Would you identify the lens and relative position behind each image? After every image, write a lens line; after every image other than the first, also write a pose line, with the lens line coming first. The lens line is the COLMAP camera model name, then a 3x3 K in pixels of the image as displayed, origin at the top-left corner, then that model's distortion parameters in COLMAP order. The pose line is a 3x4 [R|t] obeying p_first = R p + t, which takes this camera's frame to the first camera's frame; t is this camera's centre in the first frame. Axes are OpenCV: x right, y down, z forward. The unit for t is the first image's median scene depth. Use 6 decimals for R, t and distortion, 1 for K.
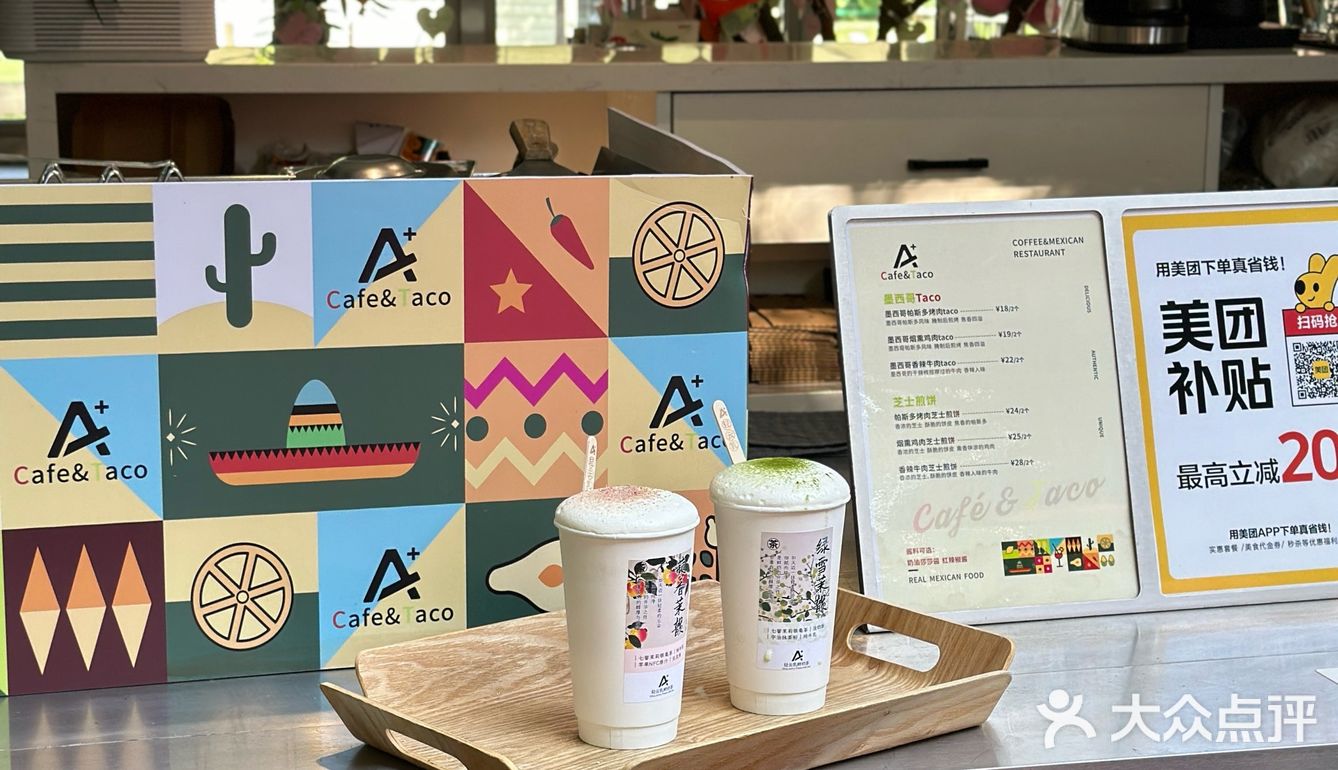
lens RADIAL K [[2482.9, 0, 667.9], [0, 2482.9, 413.5], [0, 0, 1]] dist [0.168626, -0.077636]
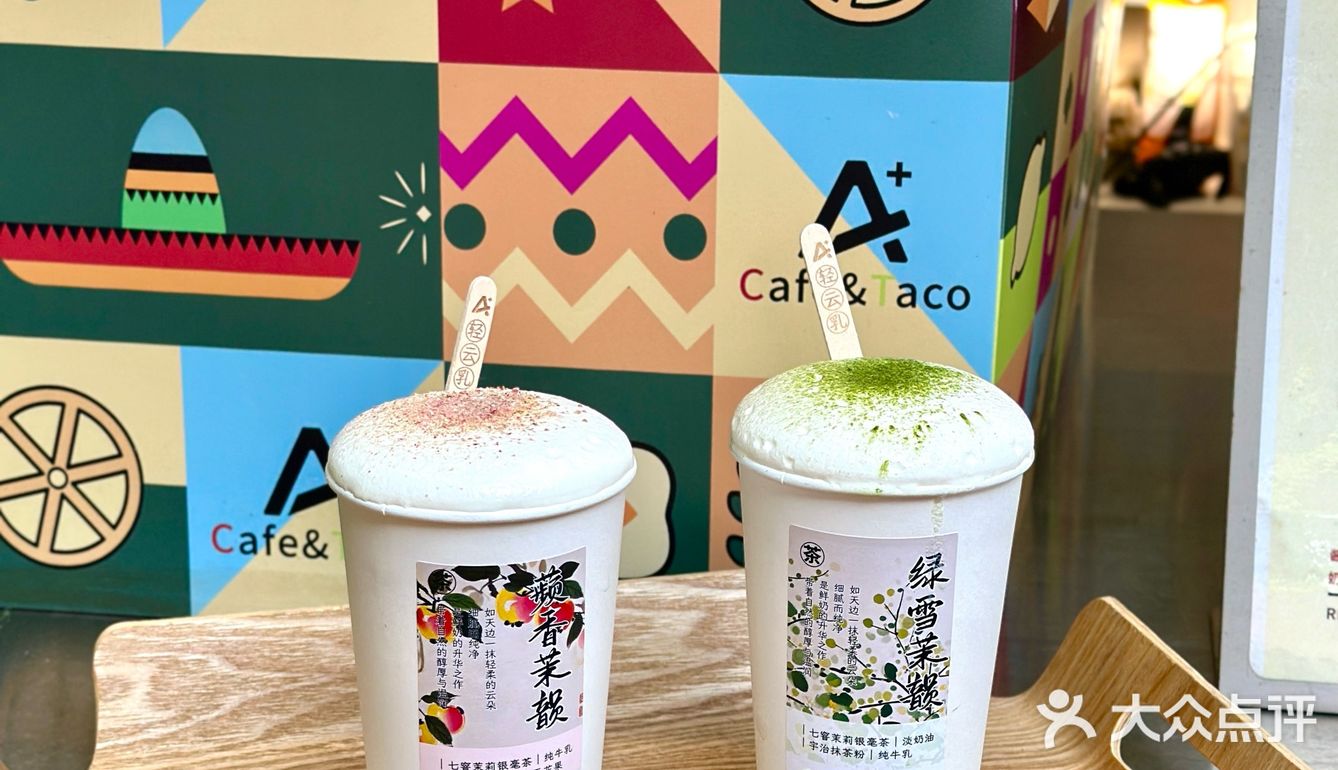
lens RADIAL K [[2482.9, 0, 667.9], [0, 2482.9, 413.5], [0, 0, 1]] dist [0.168626, -0.077636]
pose [[0.909090, 0.131107, -0.395432, 0.180546], [-0.083545, 0.987280, 0.135268, -0.030383], [0.408137, -0.089935, 0.908480, 0.528513]]
